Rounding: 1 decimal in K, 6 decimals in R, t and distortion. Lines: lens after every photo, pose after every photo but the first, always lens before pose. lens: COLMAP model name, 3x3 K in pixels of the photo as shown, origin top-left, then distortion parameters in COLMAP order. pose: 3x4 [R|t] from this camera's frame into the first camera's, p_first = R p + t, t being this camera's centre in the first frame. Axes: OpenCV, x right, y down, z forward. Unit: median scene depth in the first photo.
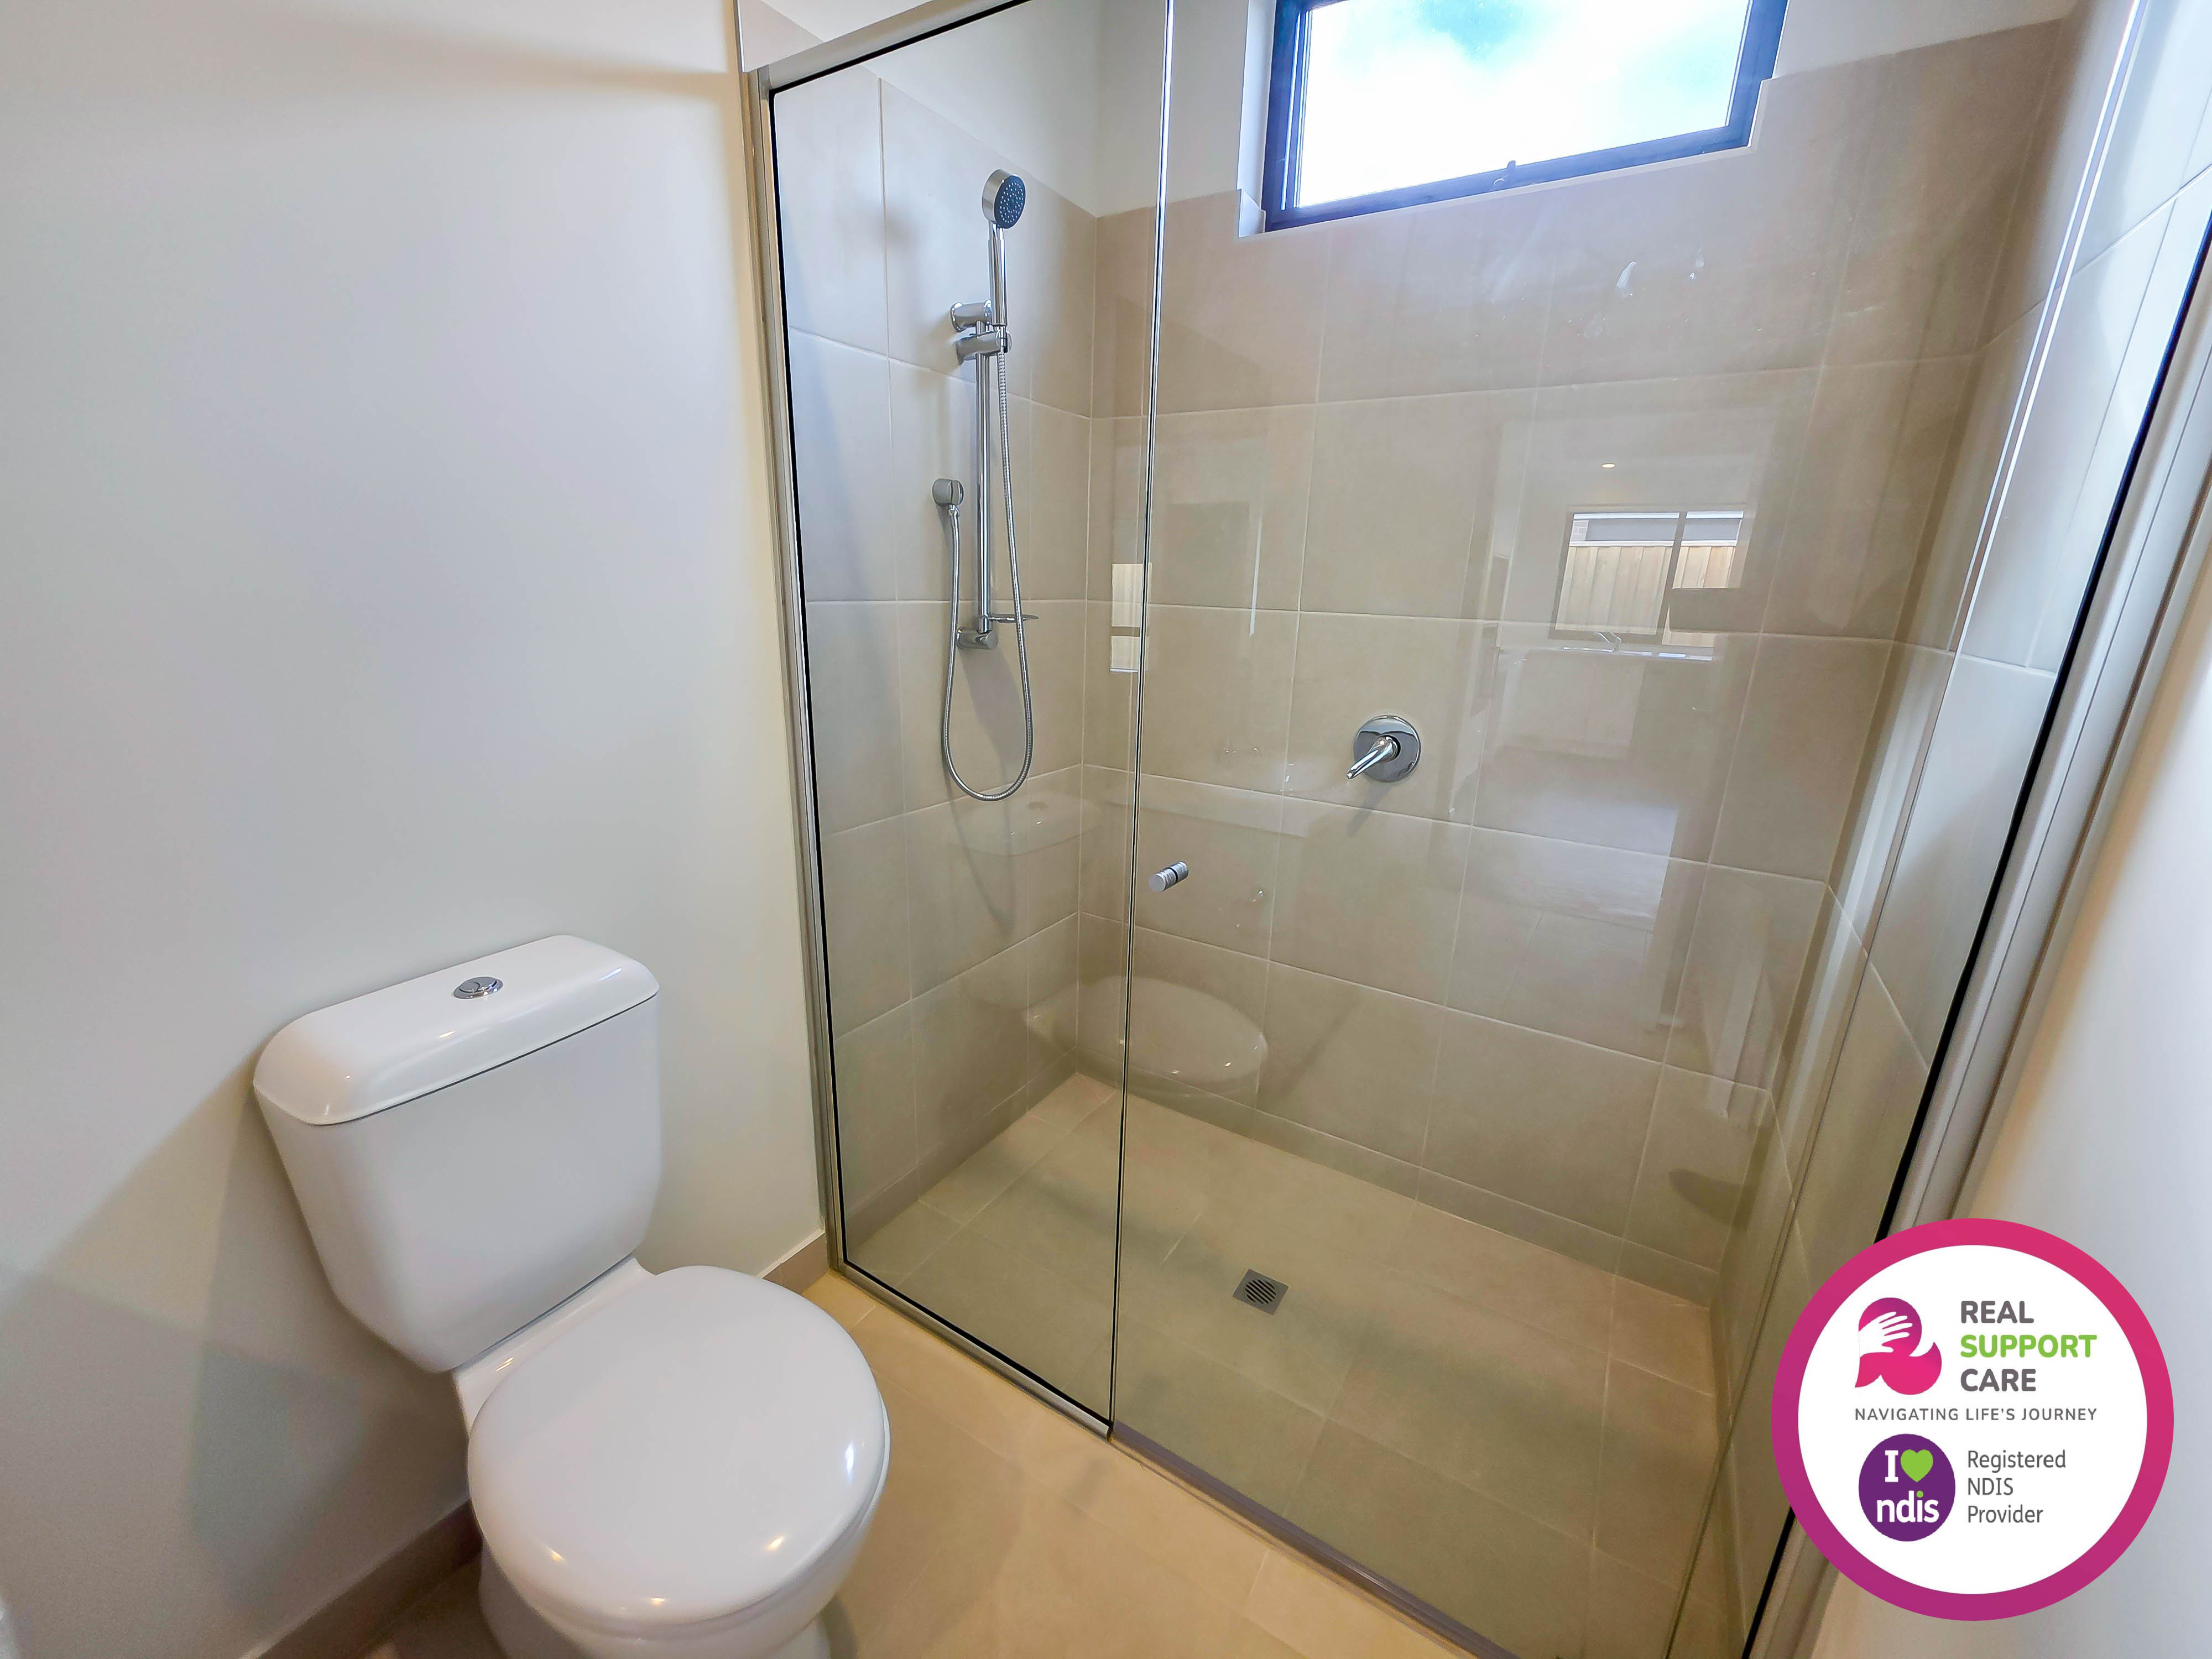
lens RADIAL K [[880.4, 0, 1109.7], [0, 880.4, 825.9], [0, 0, 1]] dist [0.000573, -0.000043]
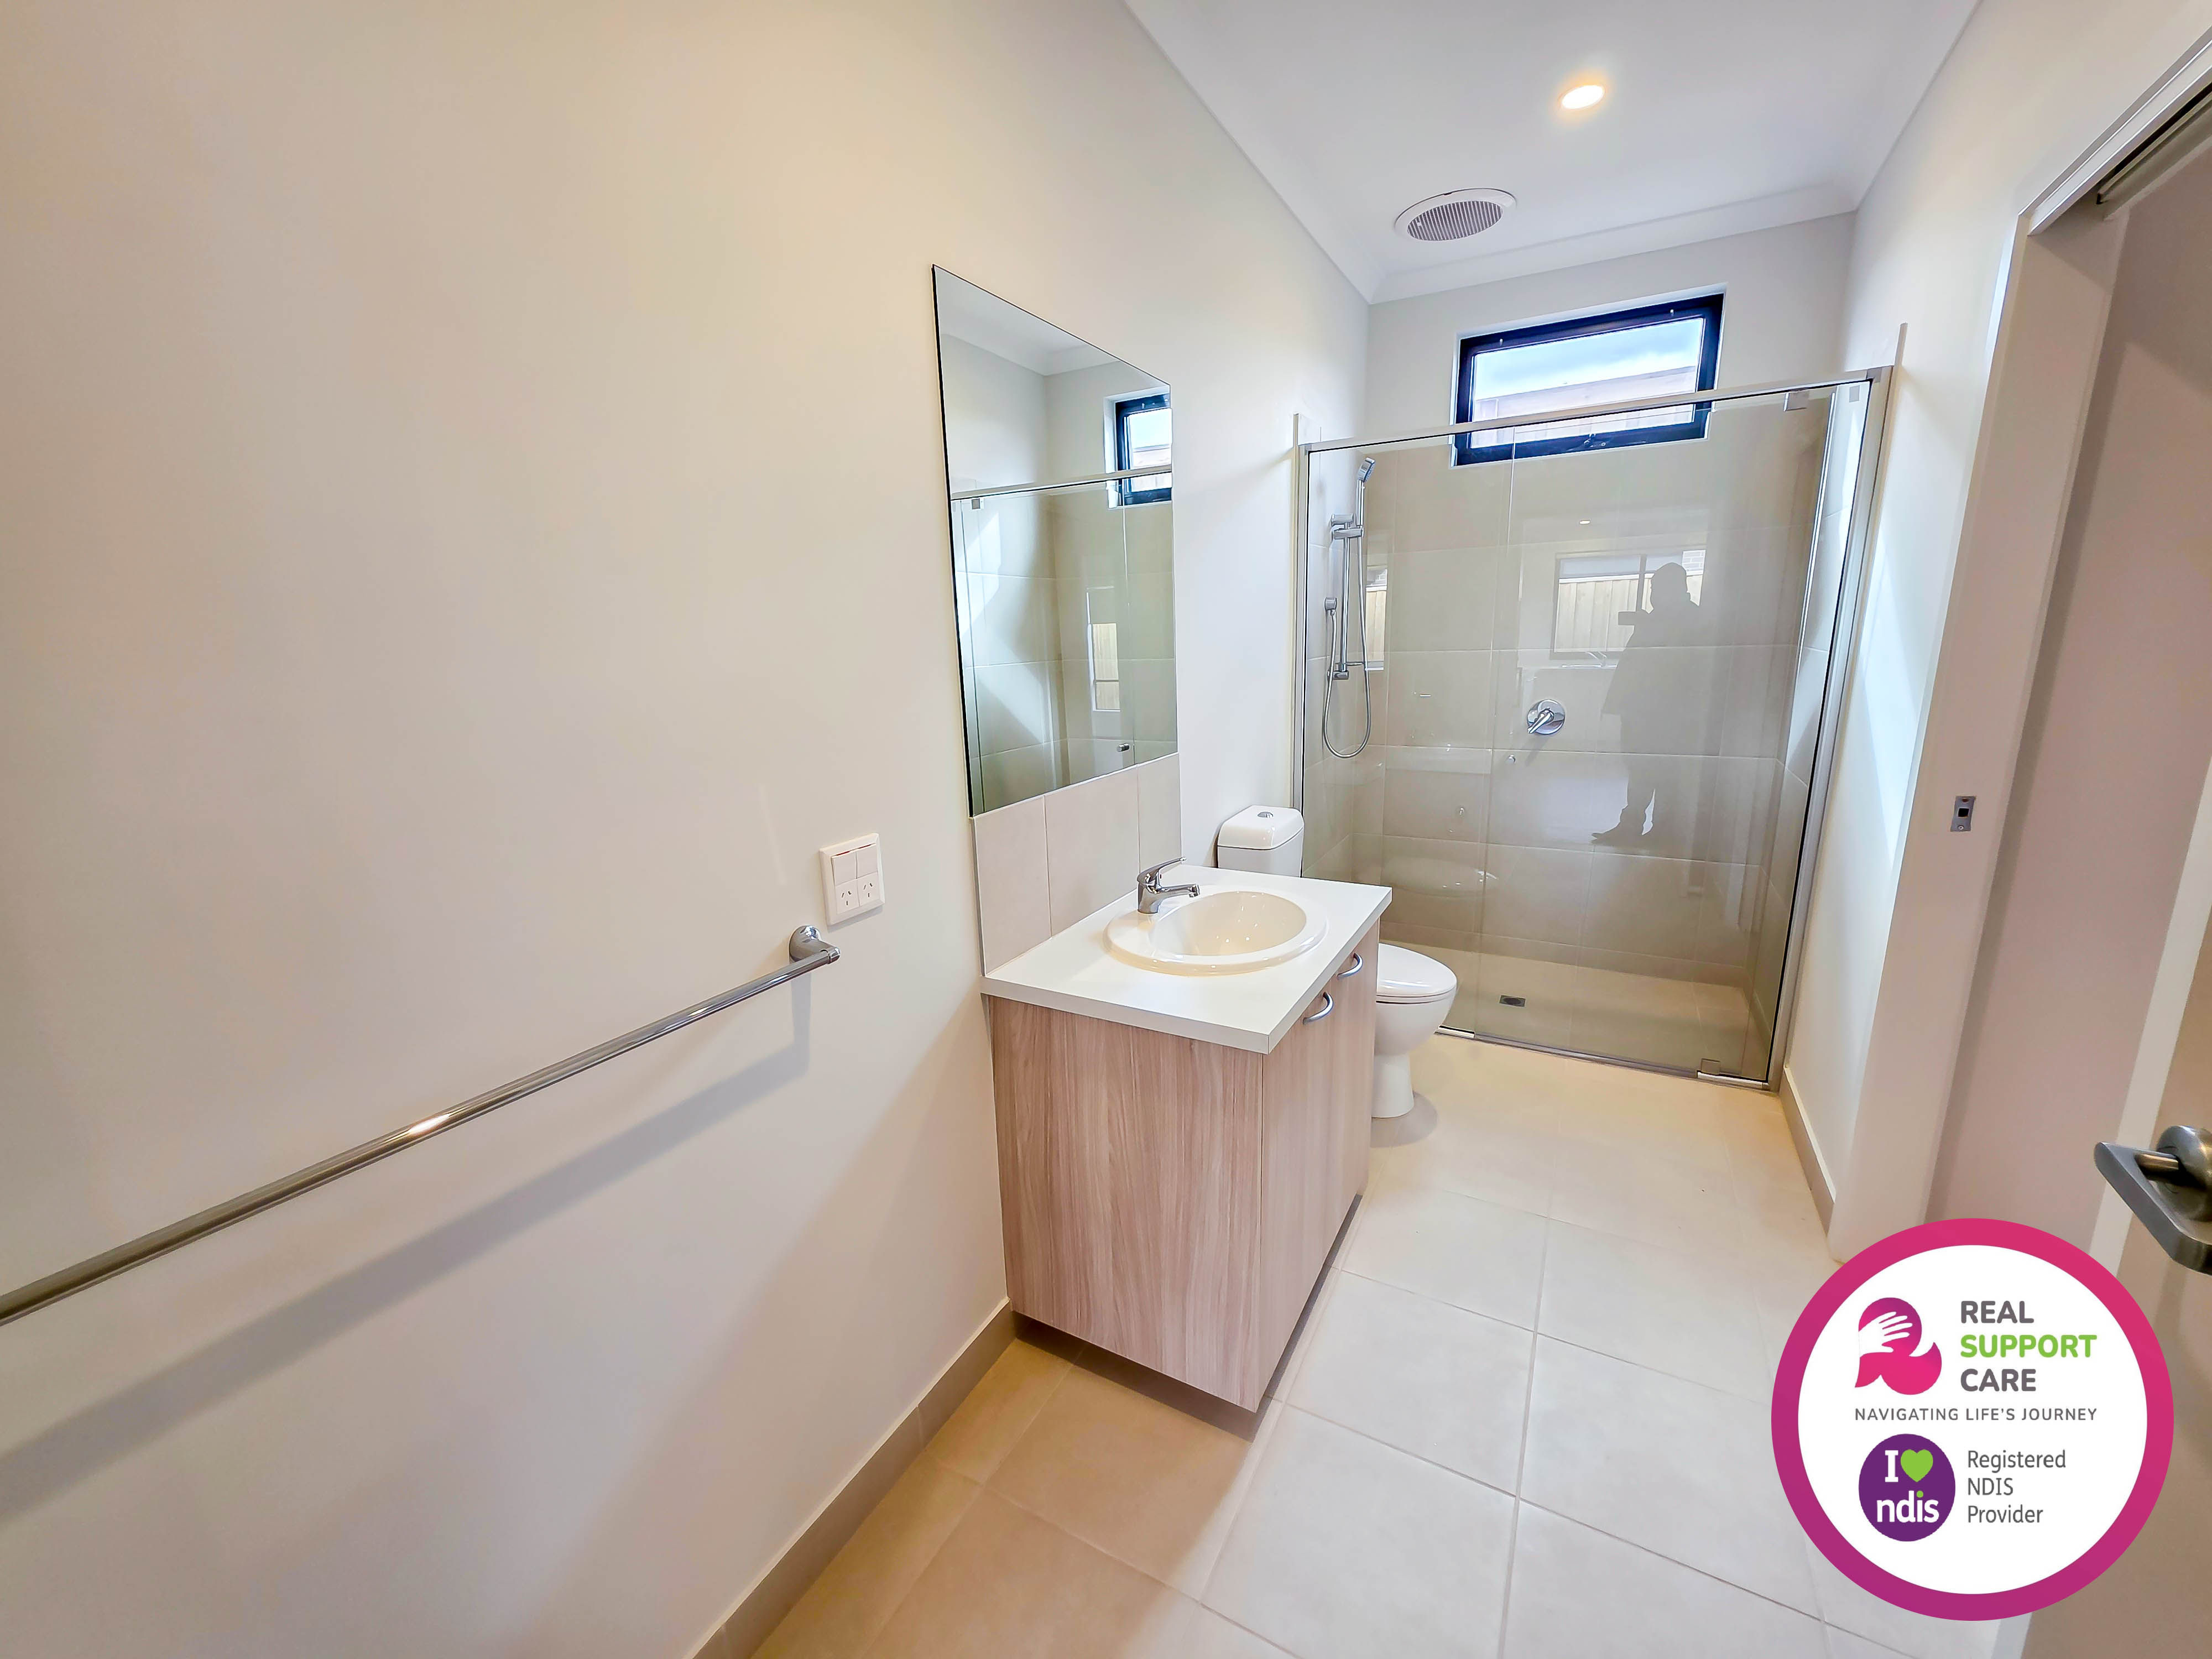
lens RADIAL K [[880.4, 0, 1109.7], [0, 880.4, 825.9], [0, 0, 1]] dist [0.000573, -0.000043]
pose [[0.997109, -0.071239, 0.026414, -0.210256], [0.072610, 0.995832, -0.055200, 0.055381], [-0.022371, 0.056958, 0.998126, -0.265071]]
